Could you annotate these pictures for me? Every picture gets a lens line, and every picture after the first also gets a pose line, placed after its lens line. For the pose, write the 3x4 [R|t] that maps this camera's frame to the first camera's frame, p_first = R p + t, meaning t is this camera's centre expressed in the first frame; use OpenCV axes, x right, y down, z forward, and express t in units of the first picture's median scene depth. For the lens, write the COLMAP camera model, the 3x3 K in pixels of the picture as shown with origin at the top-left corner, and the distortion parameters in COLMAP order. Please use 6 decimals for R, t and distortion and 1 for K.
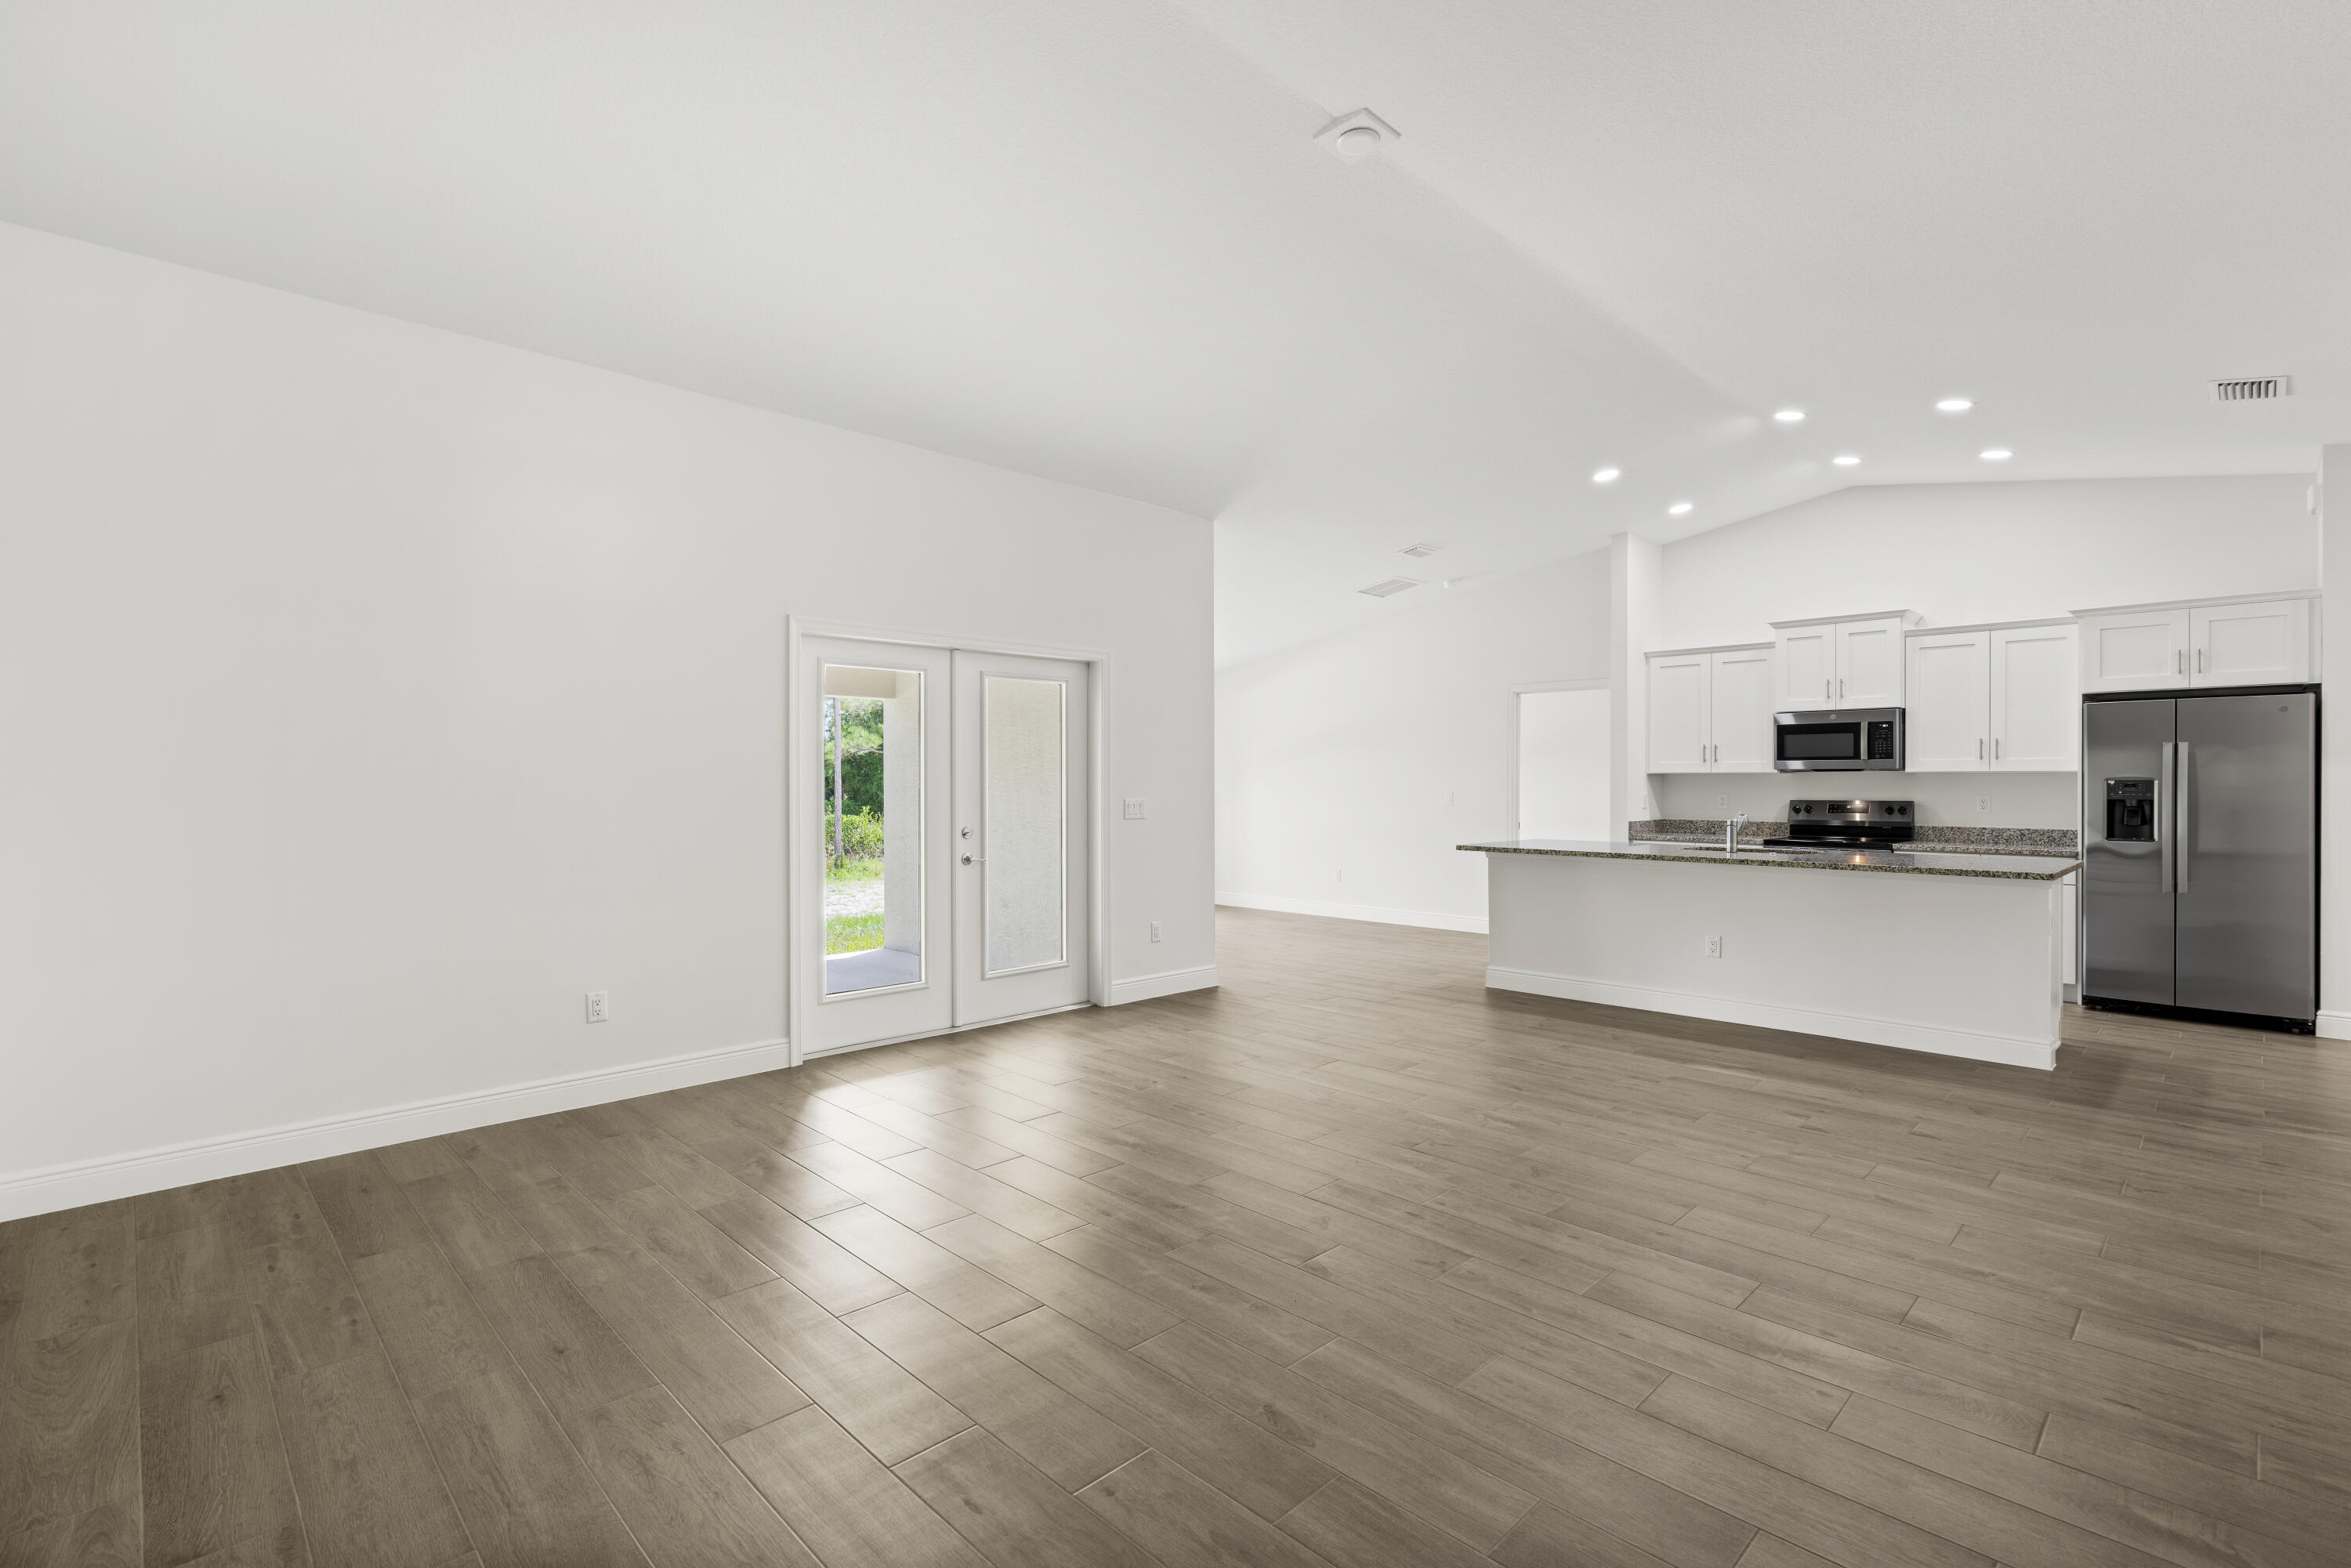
lens RADIAL K [[1056.9, 0, 1168.1], [0, 1056.9, 788.3], [0, 0, 1]] dist [-0.017022, 0.008724]
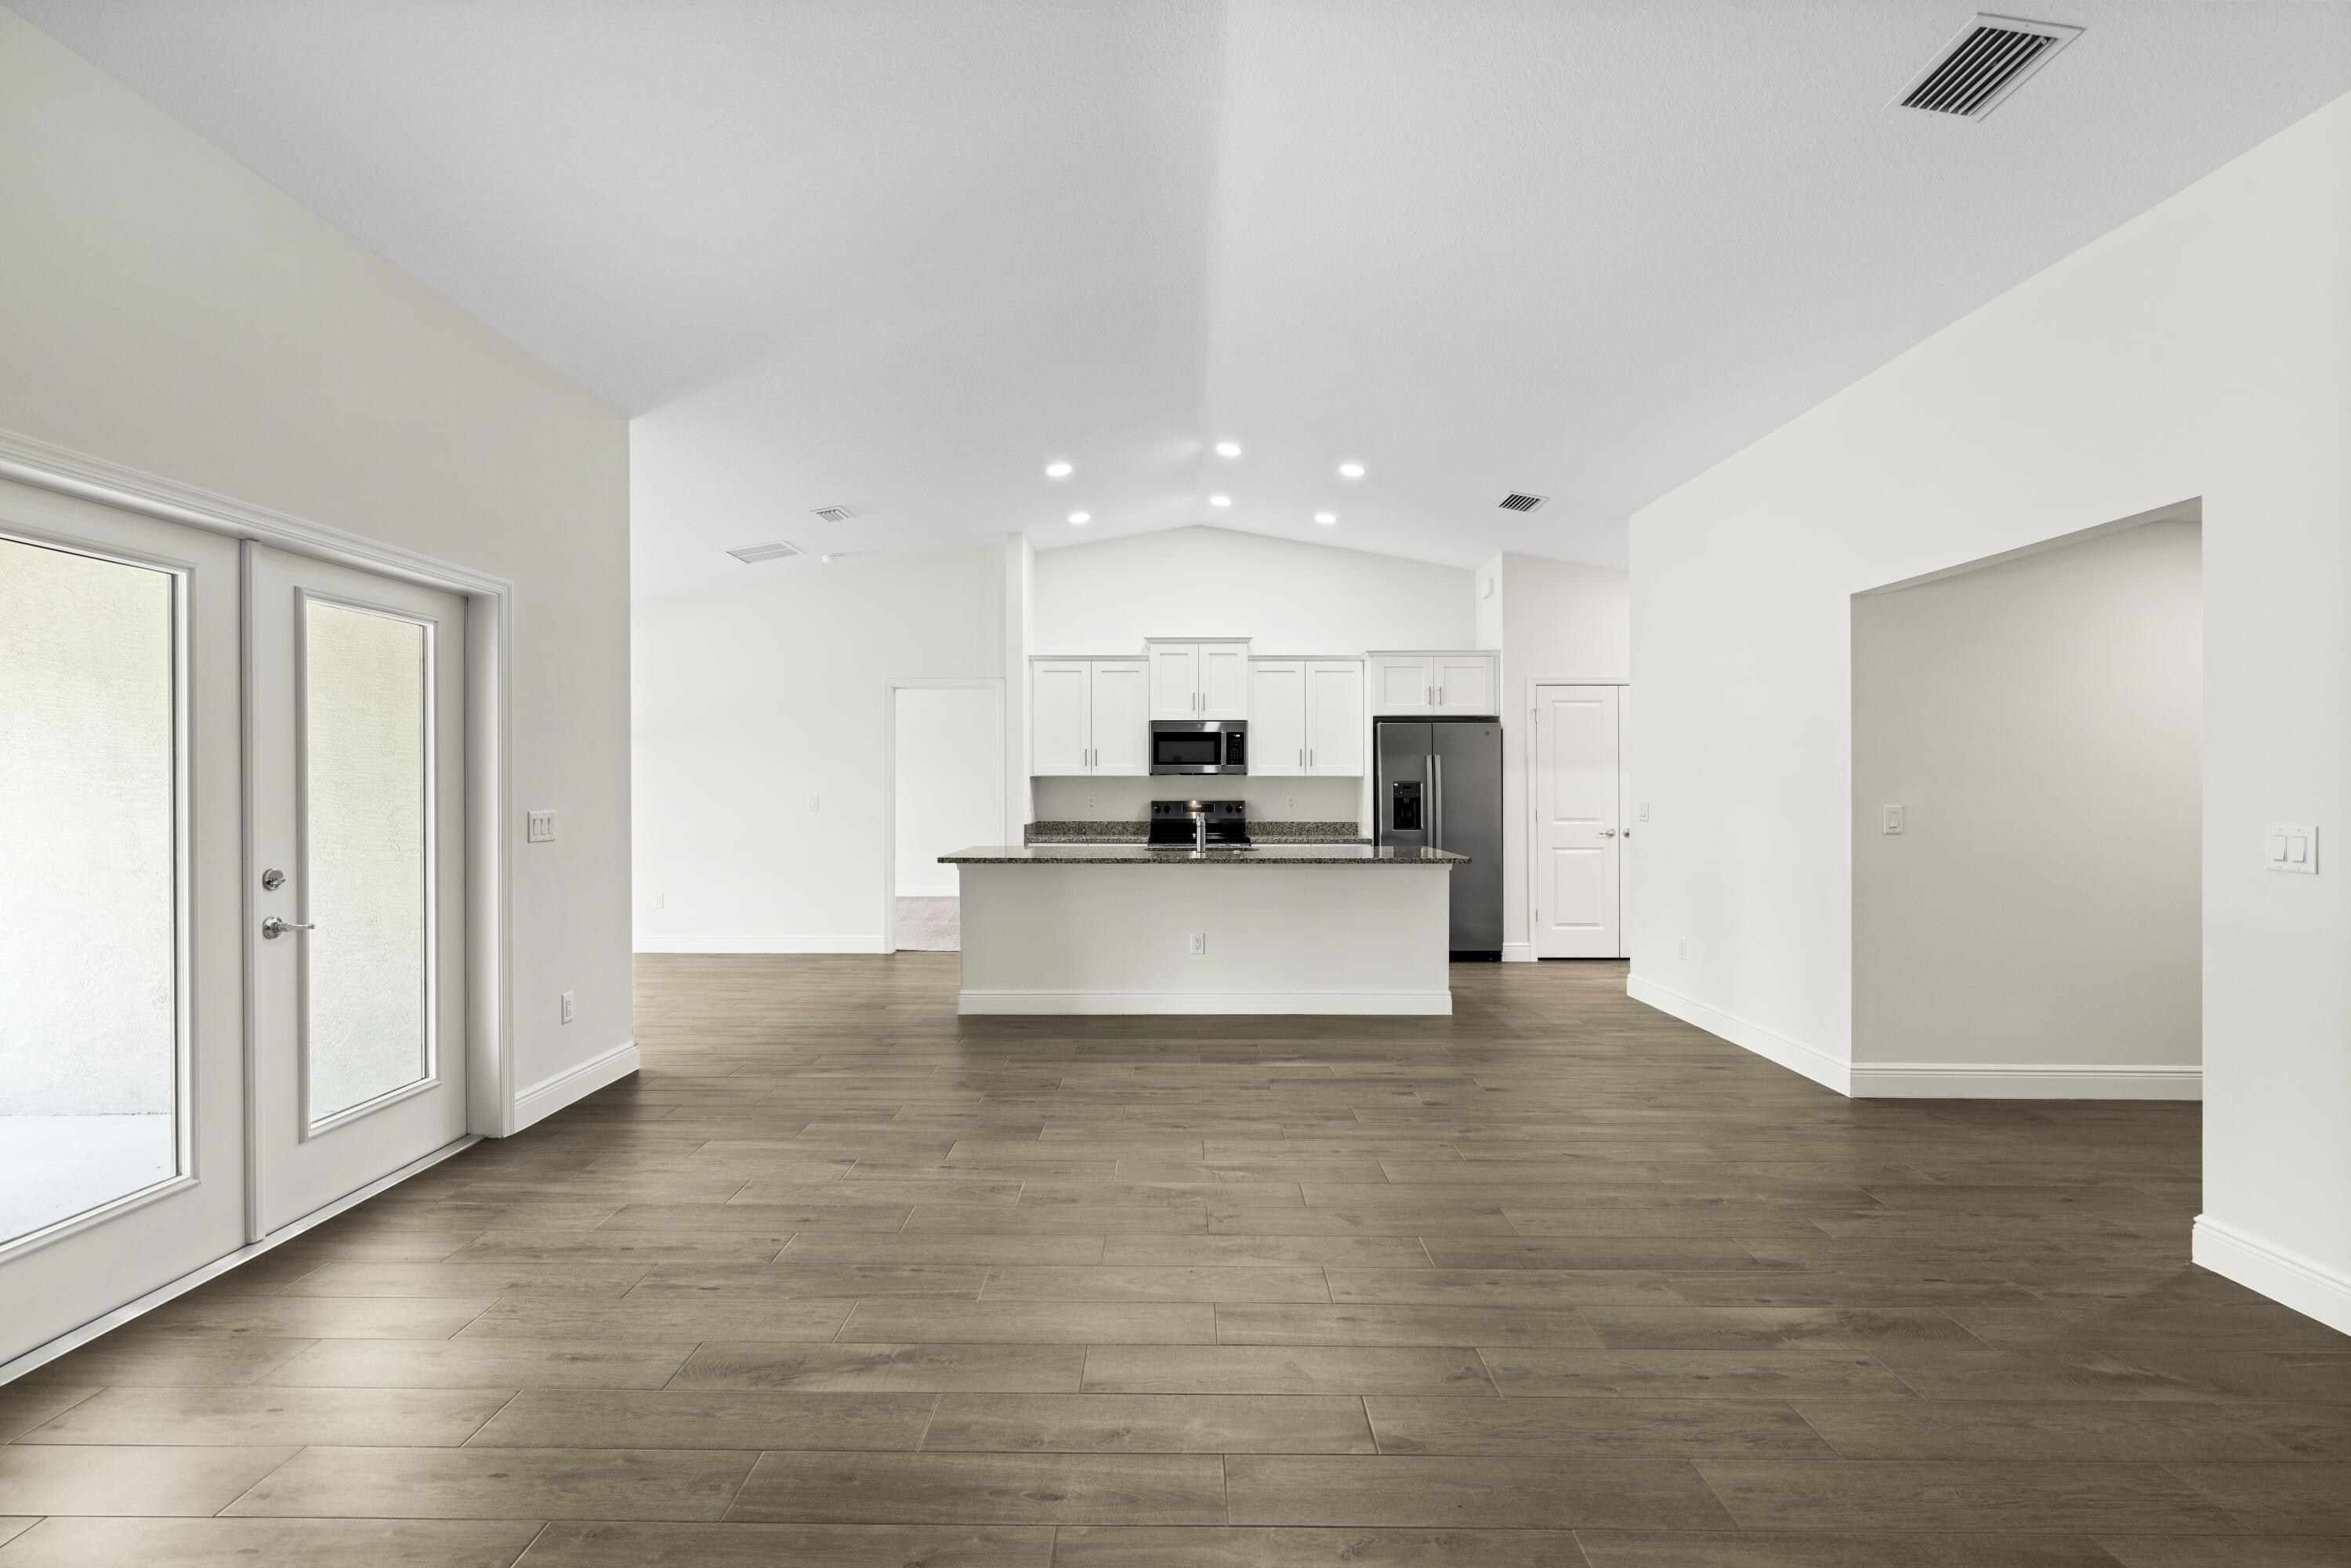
lens RADIAL K [[1056.9, 0, 1168.1], [0, 1056.9, 788.3], [0, 0, 1]] dist [-0.017022, 0.008724]
pose [[0.709694, -0.003030, 0.704504, -0.217813], [0.003812, 0.999993, 0.000461, -0.003132], [-0.704500, 0.002359, 0.709700, 0.258572]]
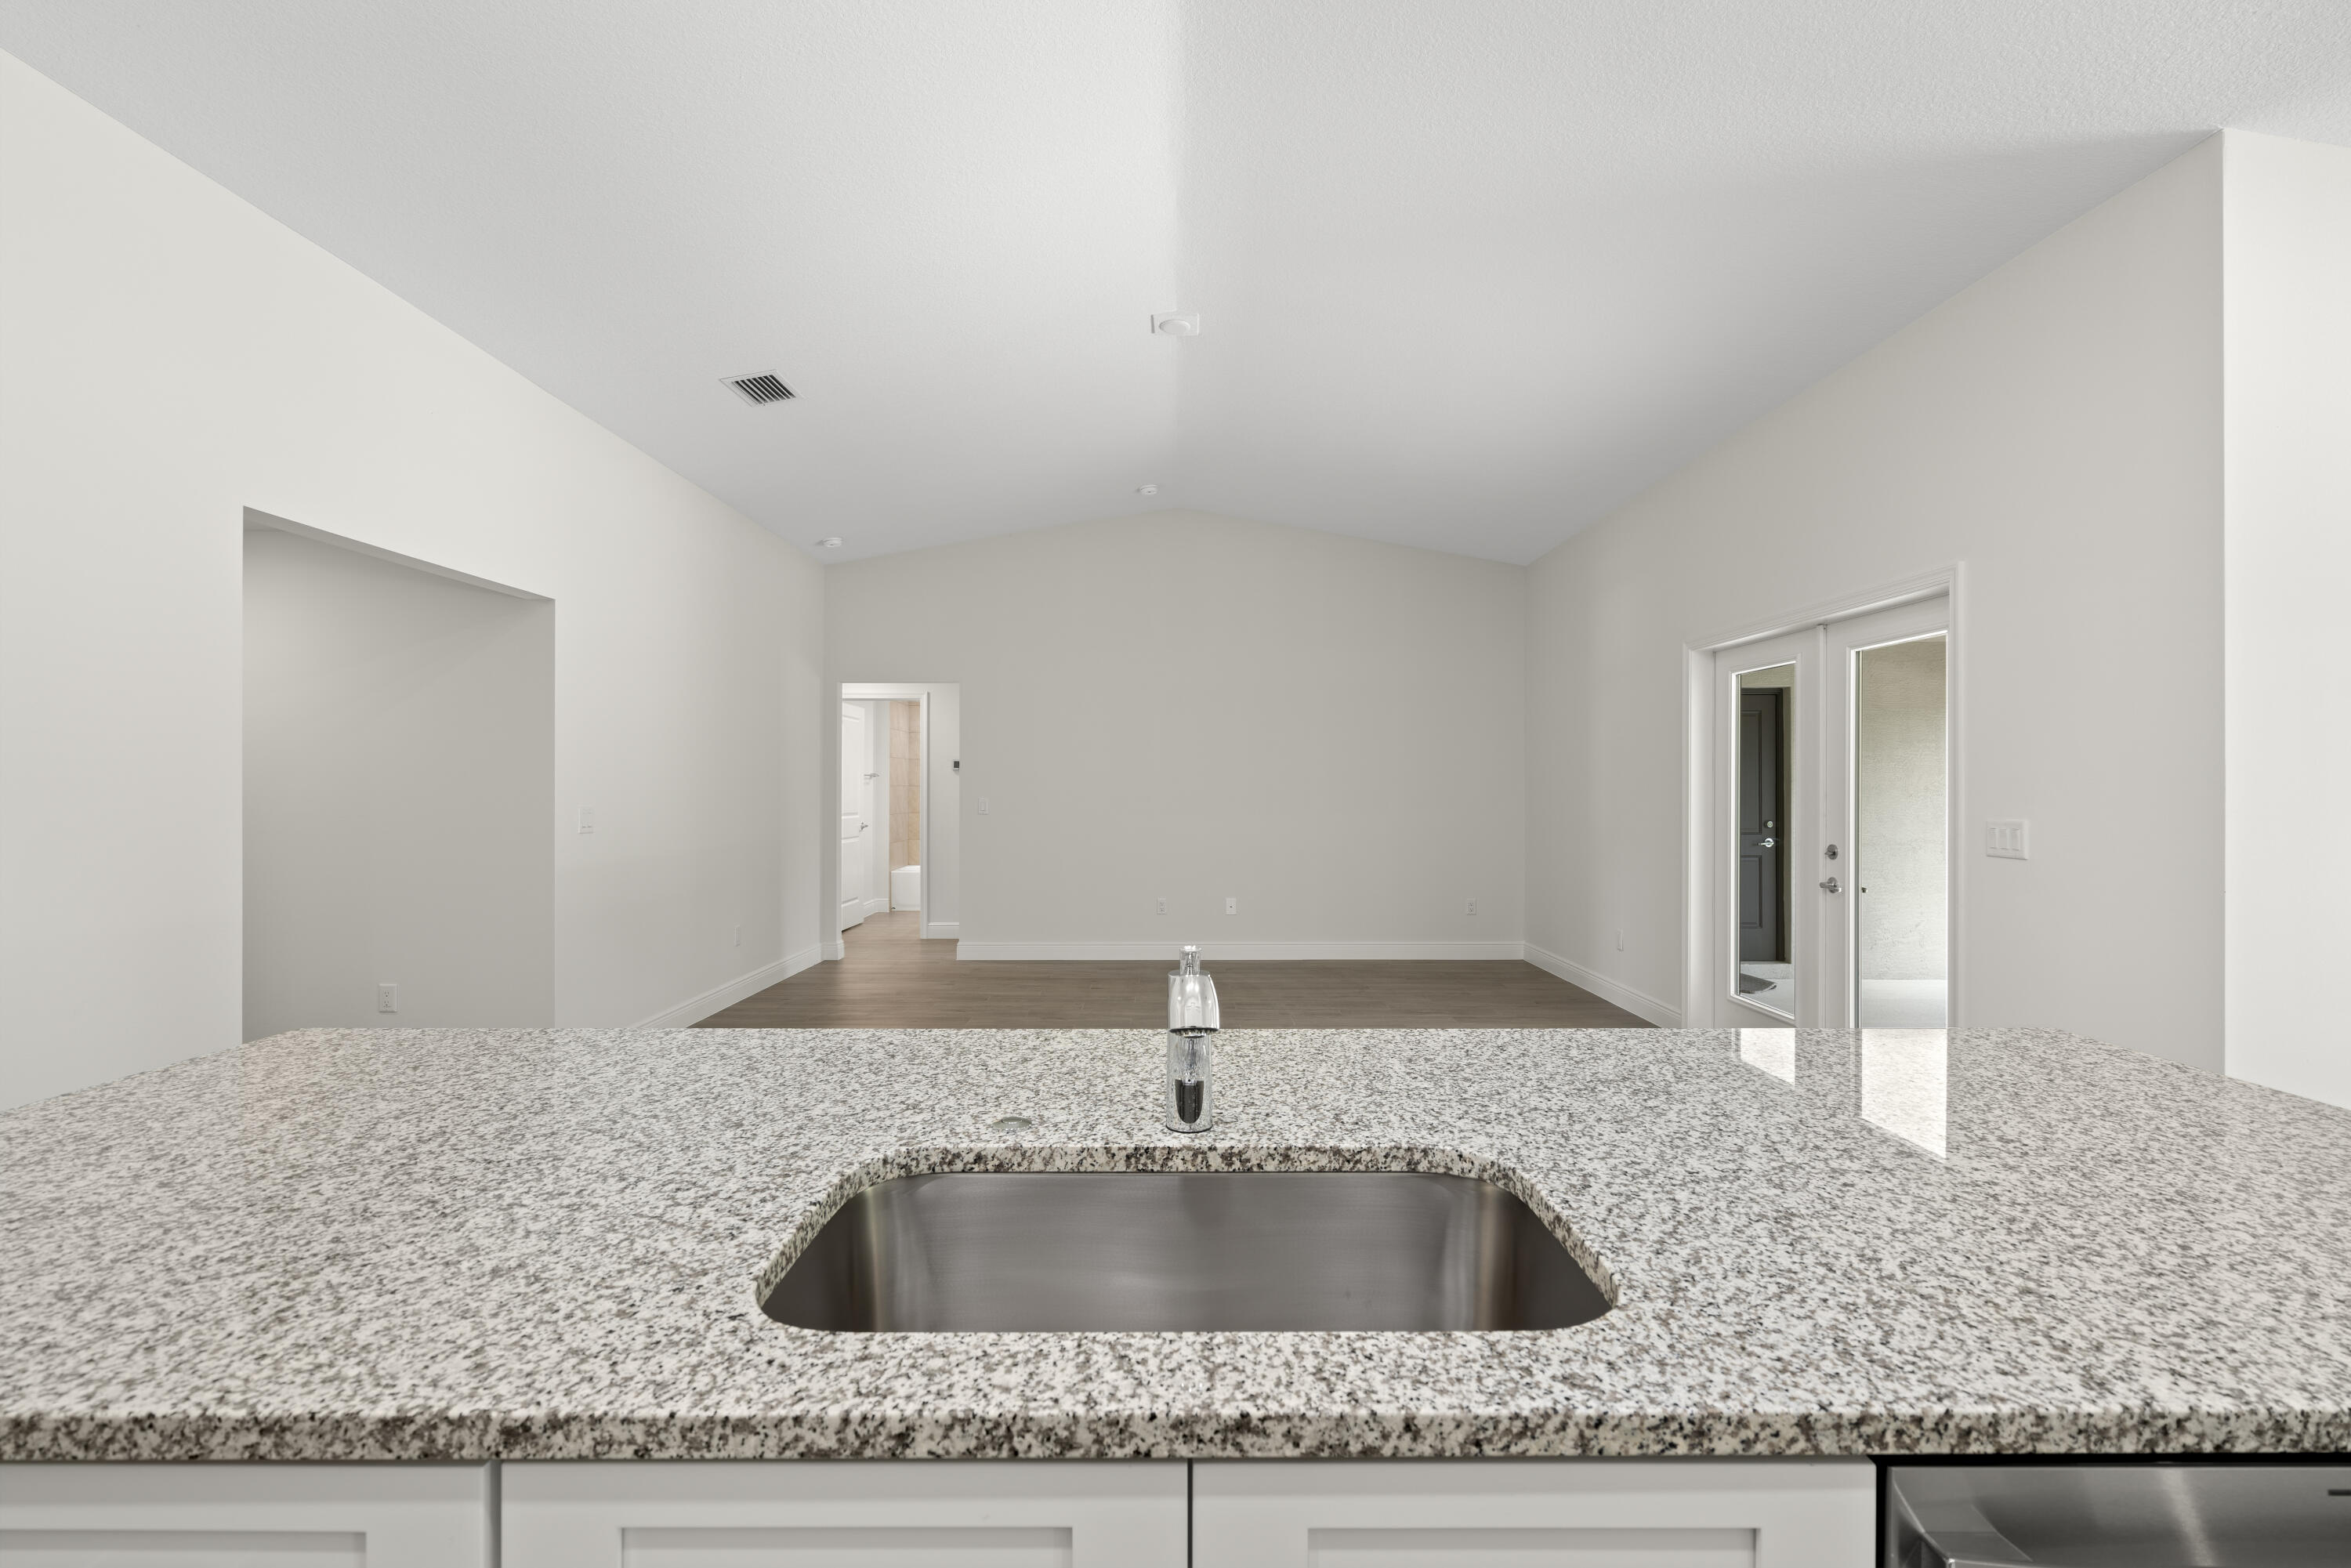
lens RADIAL K [[1056.9, 0, 1168.1], [0, 1056.9, 788.3], [0, 0, 1]] dist [-0.017022, 0.008724]
pose [[-0.693769, 0.000481, -0.720198, 0.638975], [-0.007621, 0.999939, 0.008009, -0.007606], [0.720158, 0.011045, -0.693723, 1.054721]]
